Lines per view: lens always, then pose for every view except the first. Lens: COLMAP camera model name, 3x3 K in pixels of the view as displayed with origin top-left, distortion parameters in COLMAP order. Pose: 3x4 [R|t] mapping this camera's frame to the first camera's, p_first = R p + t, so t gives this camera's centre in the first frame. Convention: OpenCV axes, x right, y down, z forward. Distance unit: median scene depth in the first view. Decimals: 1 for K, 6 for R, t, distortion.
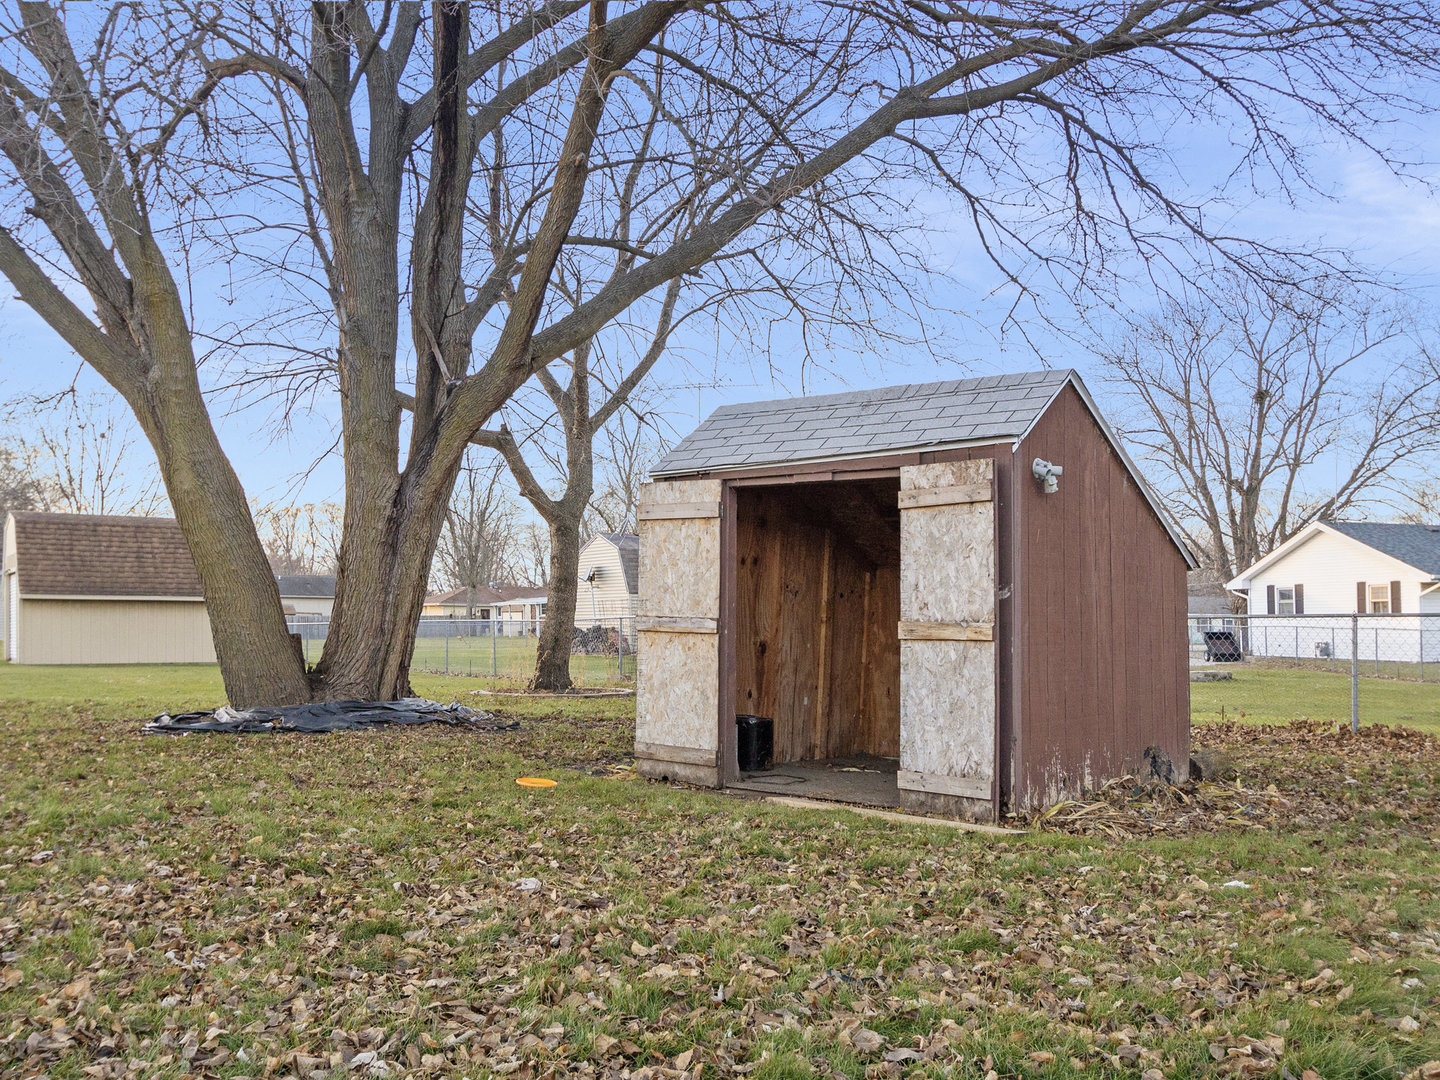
lens RADIAL K [[1236.2, 0, 720.0], [0, 1236.2, 540.0], [0, 0, 1]] dist [0.041476, -0.001647]
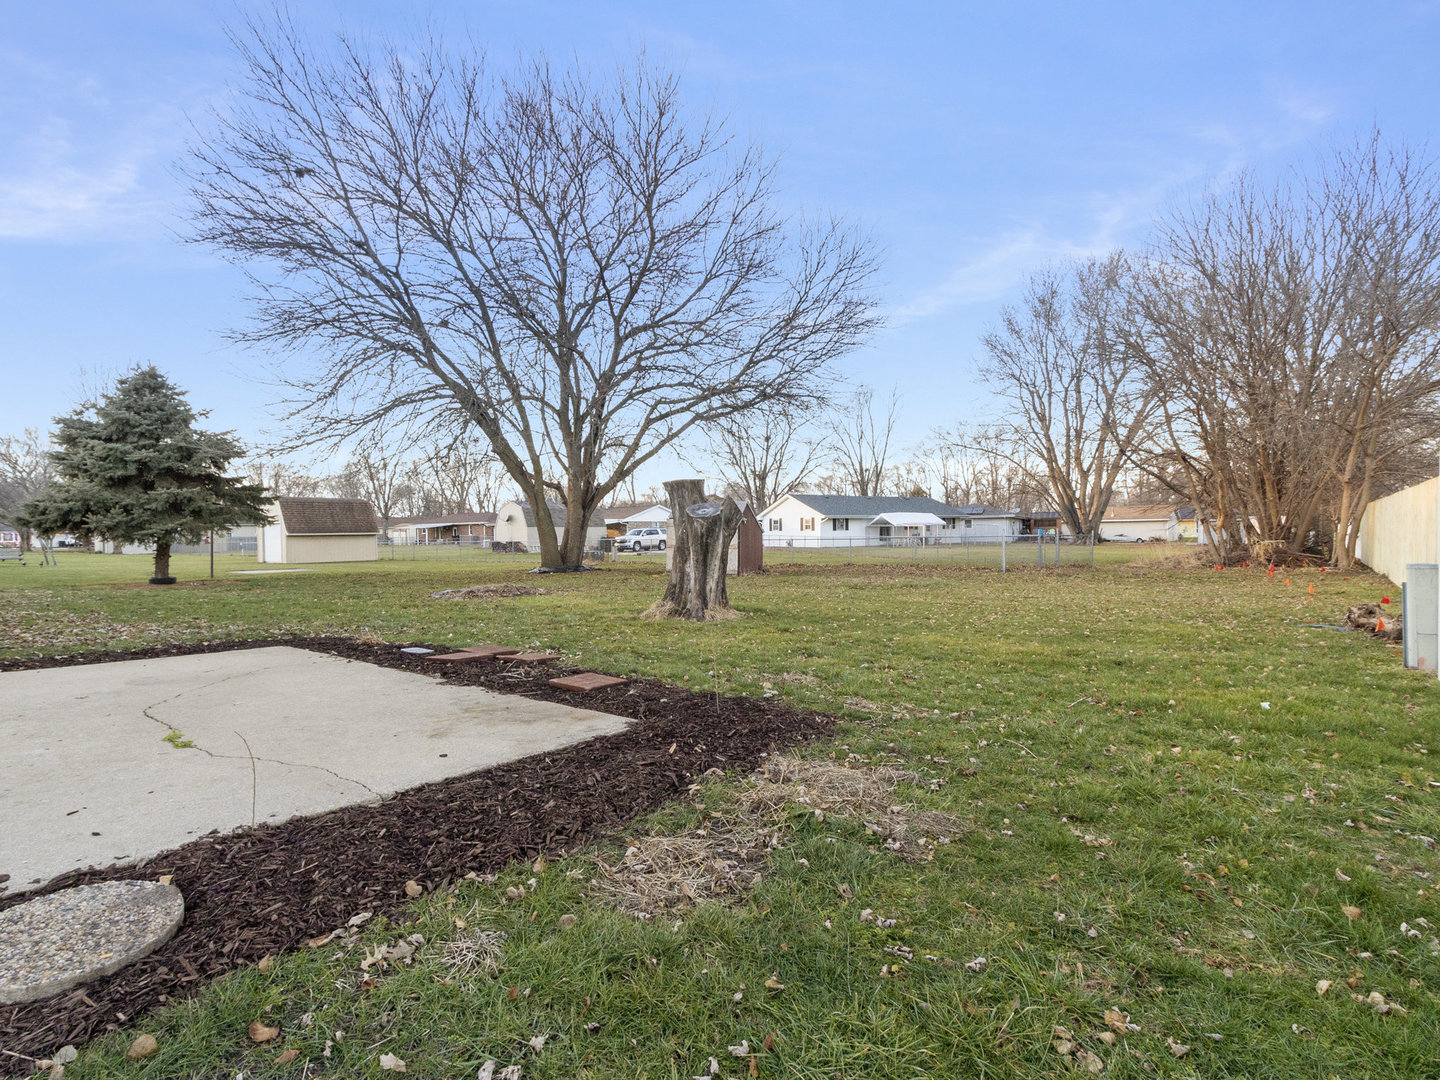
lens RADIAL K [[740.8, 0, 720.0], [0, 740.8, 540.0], [0, 0, 1]] dist [0.012342, 0.000217]
pose [[0.937729, -0.019348, 0.346829, -0.164608], [-0.008570, 0.996855, 0.078781, -0.035464], [-0.347262, -0.076847, 0.934614, -0.346880]]
